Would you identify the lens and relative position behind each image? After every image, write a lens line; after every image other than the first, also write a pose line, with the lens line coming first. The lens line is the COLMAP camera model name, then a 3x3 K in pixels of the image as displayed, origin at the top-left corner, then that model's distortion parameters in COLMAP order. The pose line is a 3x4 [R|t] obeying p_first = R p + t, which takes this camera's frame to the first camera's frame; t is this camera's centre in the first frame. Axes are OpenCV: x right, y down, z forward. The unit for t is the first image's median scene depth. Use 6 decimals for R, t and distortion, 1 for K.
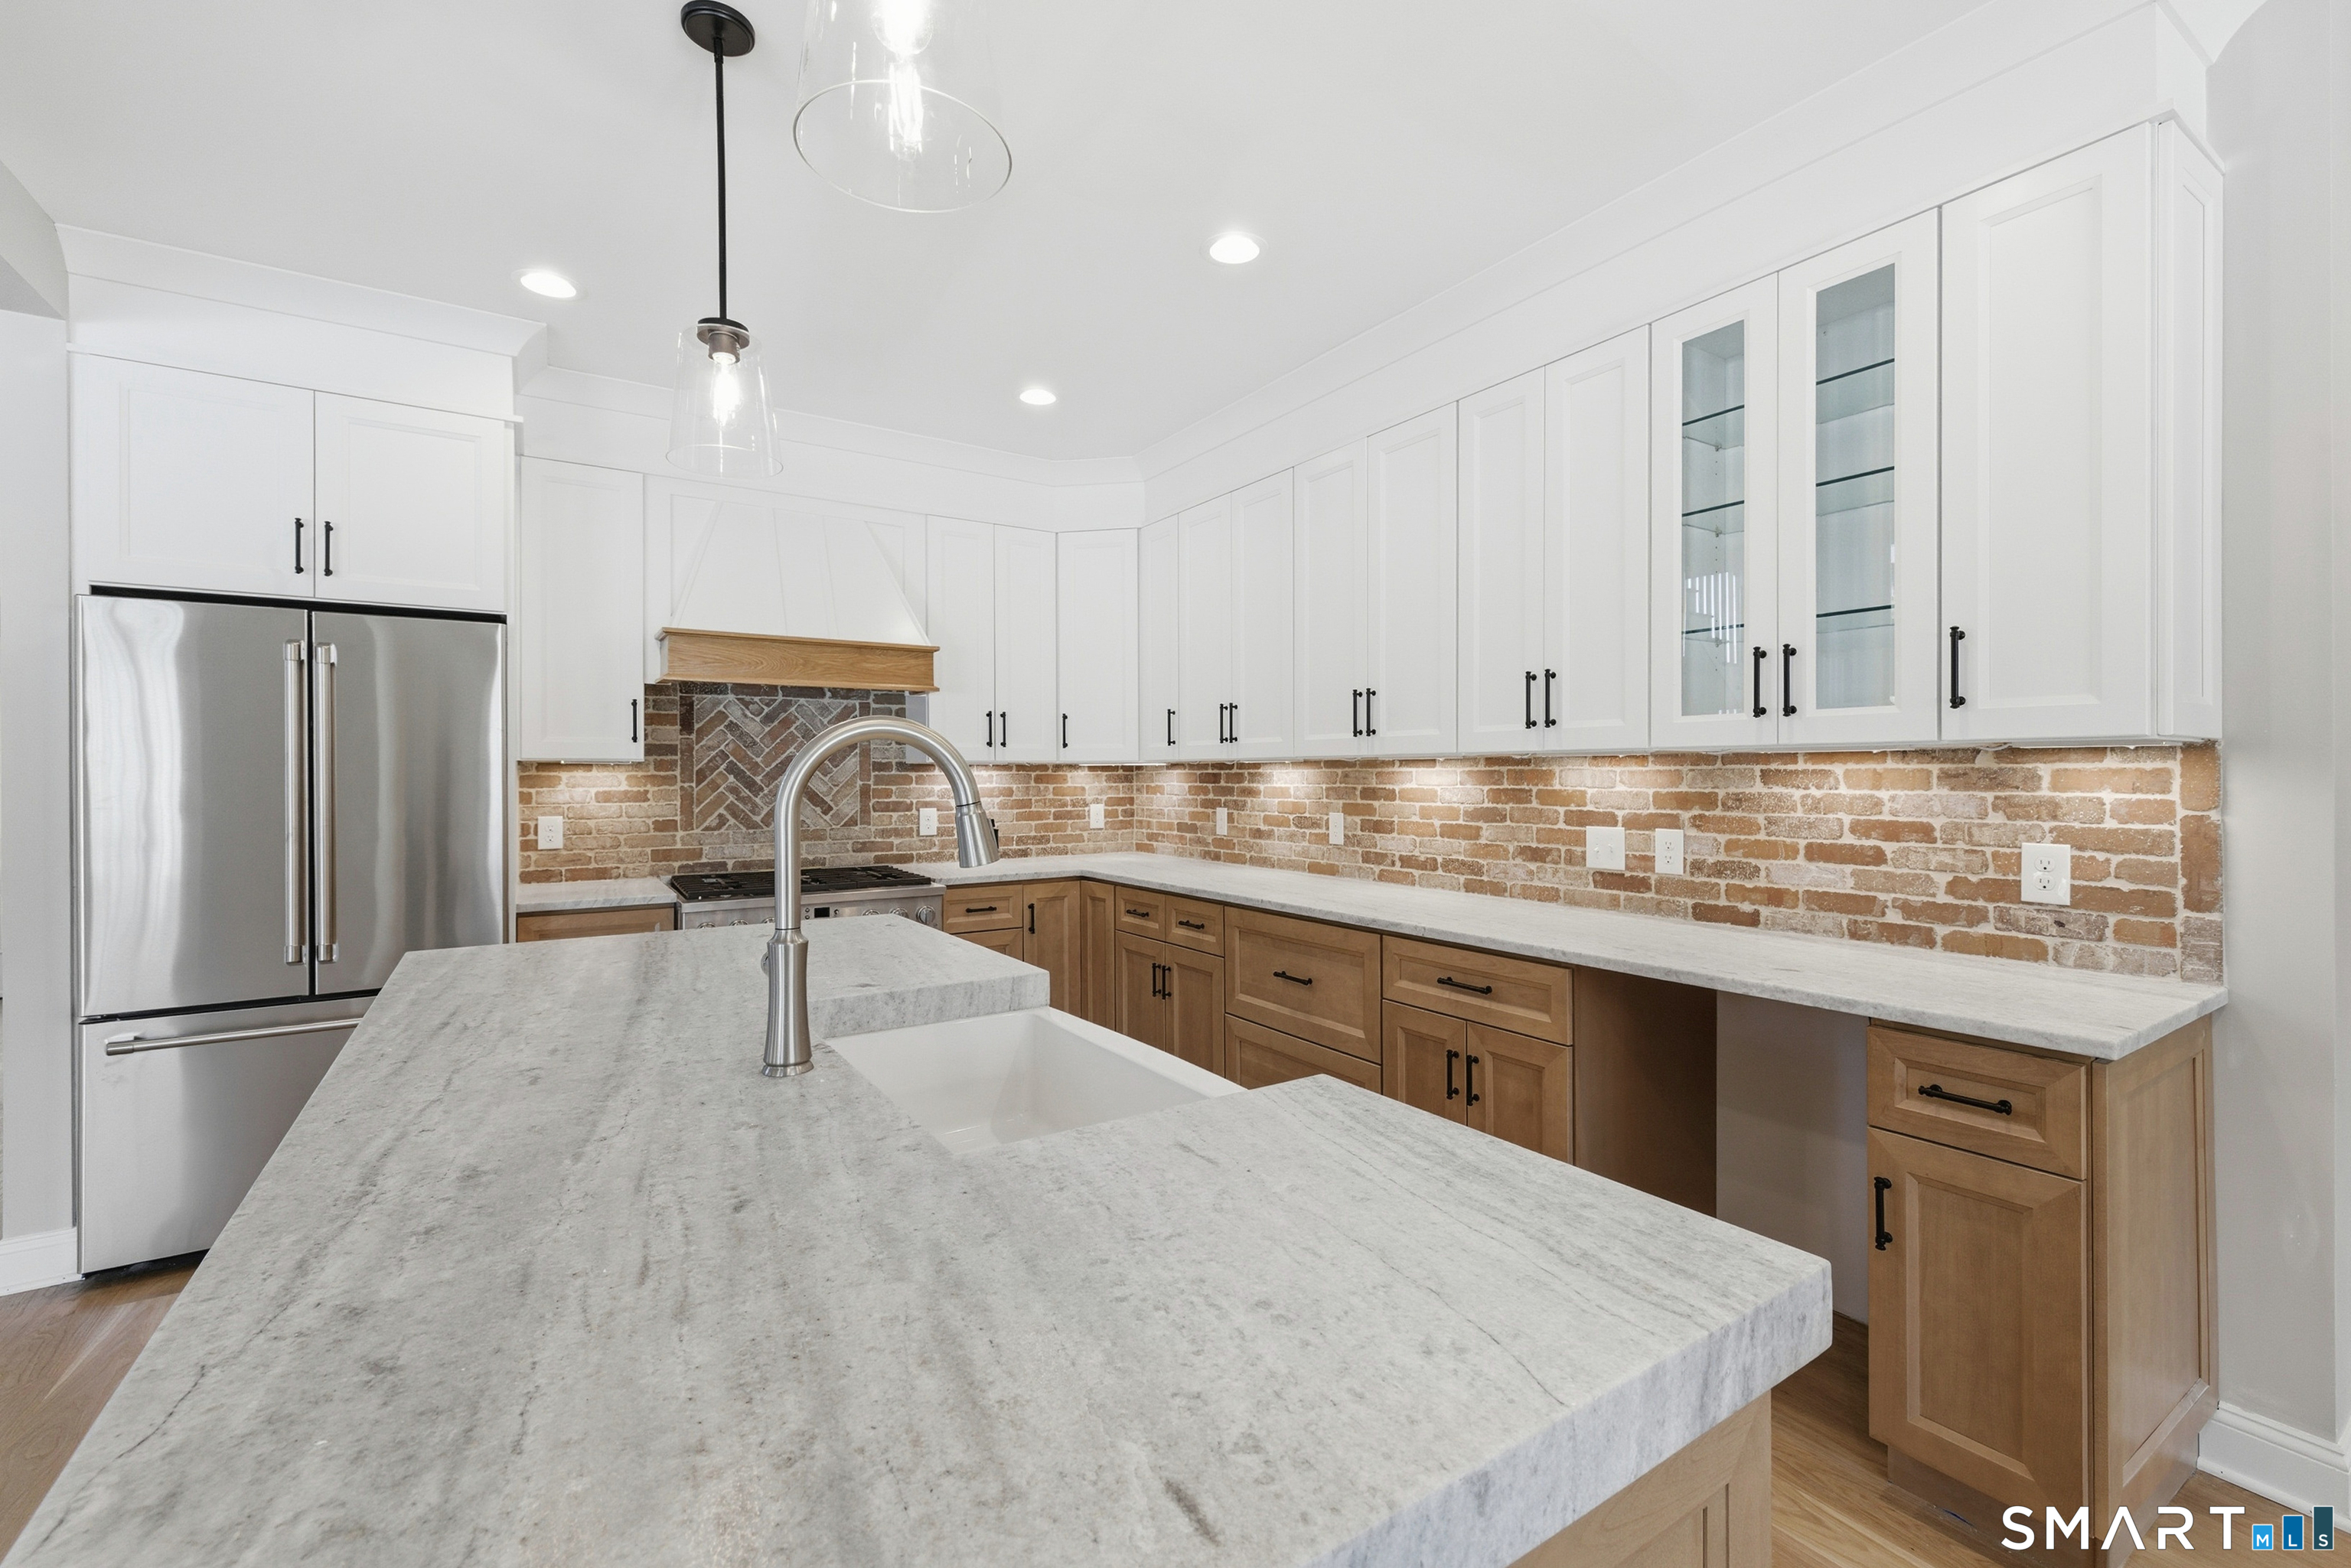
lens RADIAL K [[990.6, 0, 1186.6], [0, 990.6, 773.1], [0, 0, 1]] dist [0.008734, -0.003105]
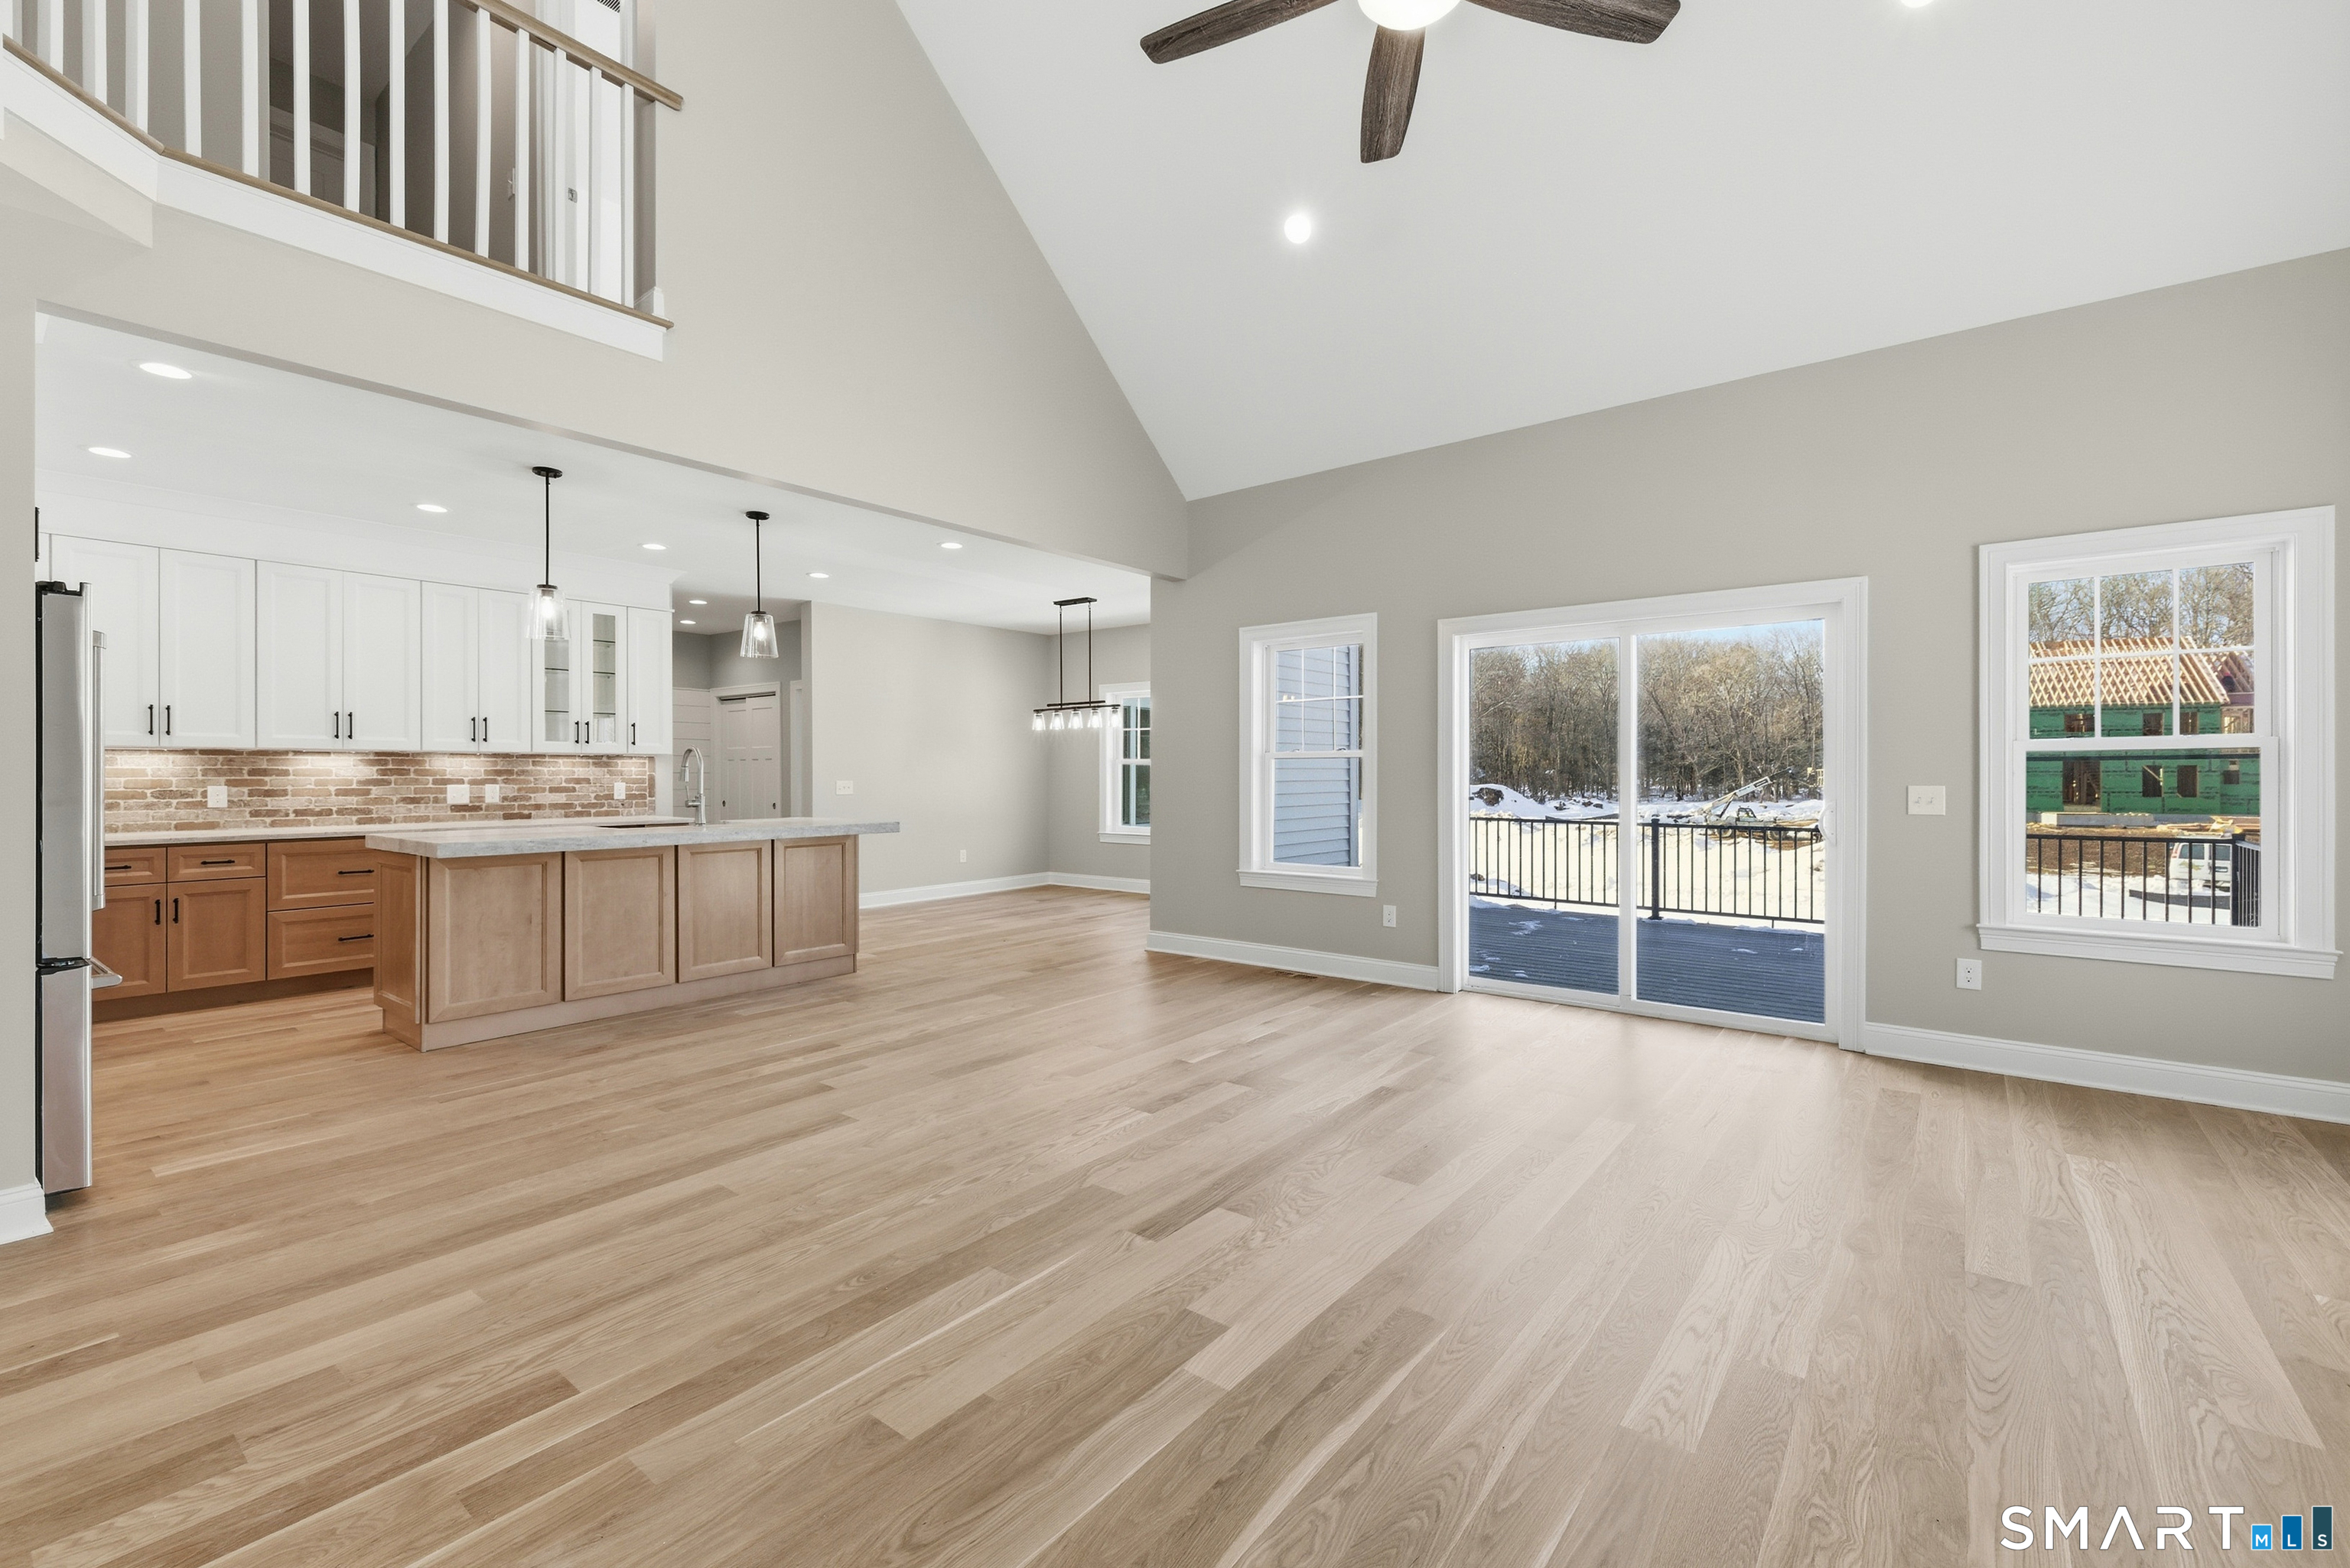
lens RADIAL K [[990.1, 0, 1168.2], [0, 990.1, 779.1], [0, 0, 1]] dist [0.008734, -0.003105]
pose [[-0.308085, -0.003296, 0.951353, -1.795824], [-0.000993, 0.999995, 0.003143, 0.026052], [-0.951358, 0.000024, -0.308087, 0.128591]]
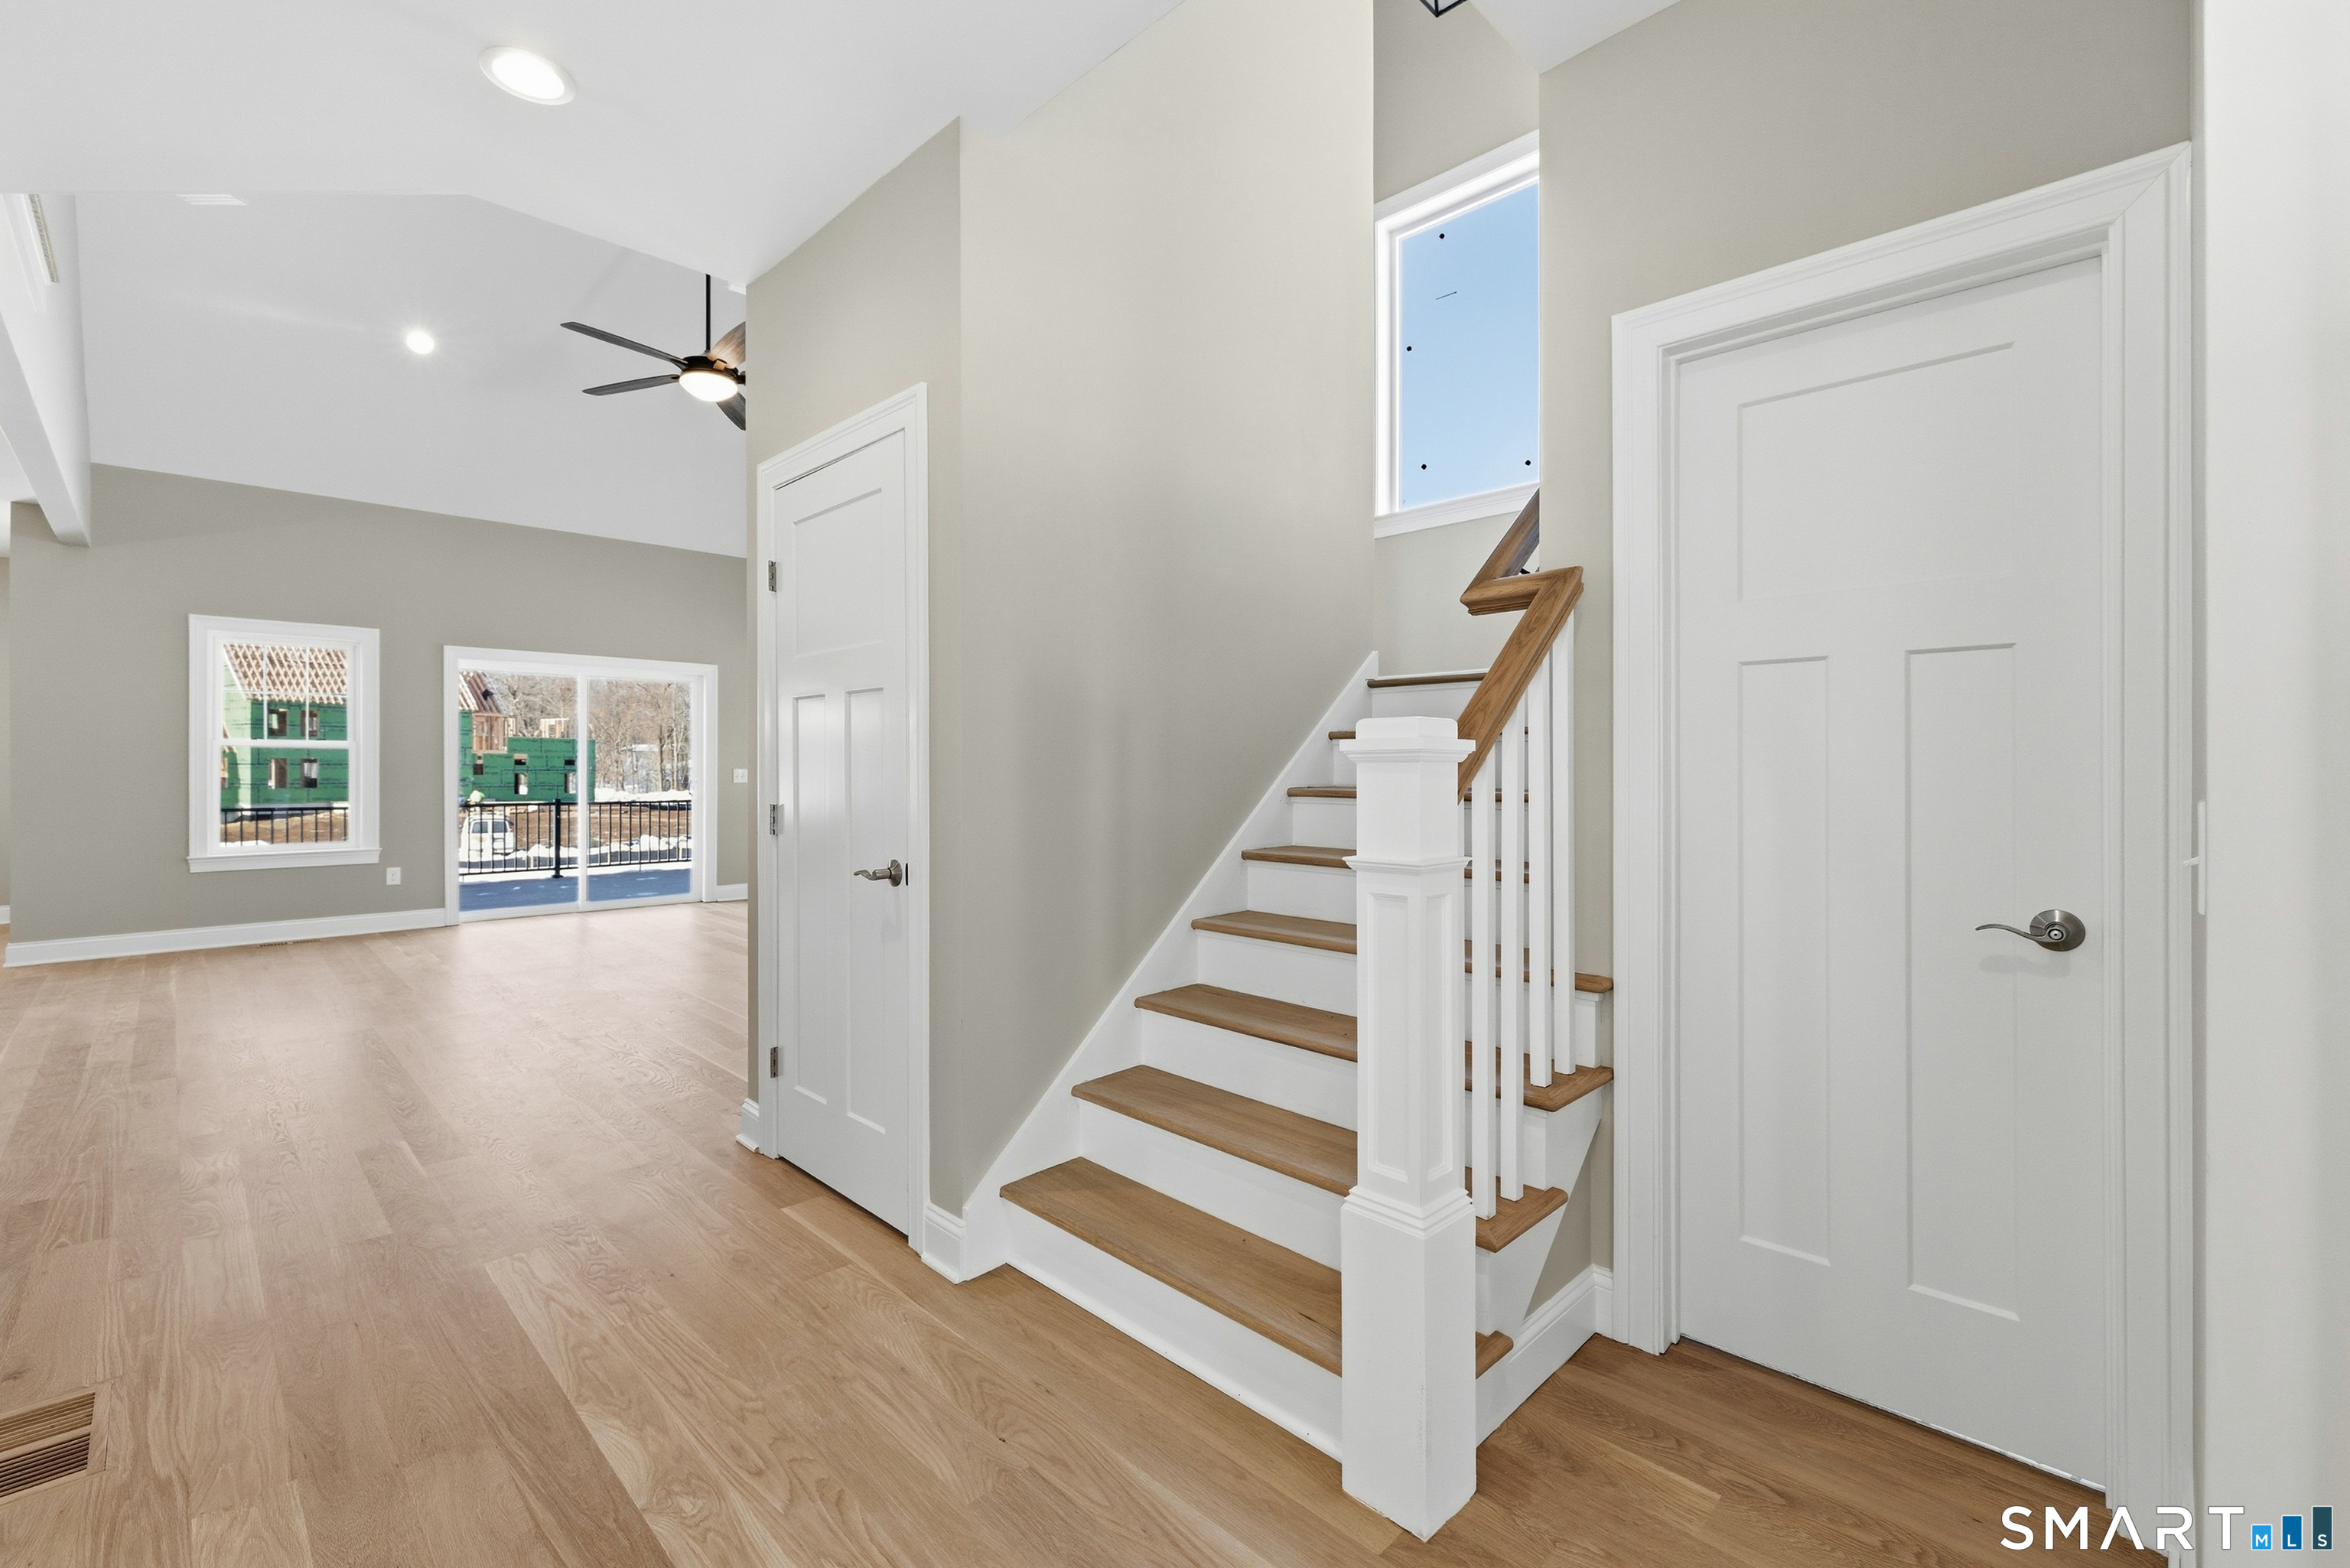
lens RADIAL K [[990.1, 0, 1166.5], [0, 990.1, 772.6], [0, 0, 1]] dist [0.008734, -0.003105]
pose [[-0.980373, 0.001706, -0.197146, -1.516011], [0.001194, 0.999996, 0.002715, 0.040760], [0.197150, 0.002426, -0.980370, 1.545998]]
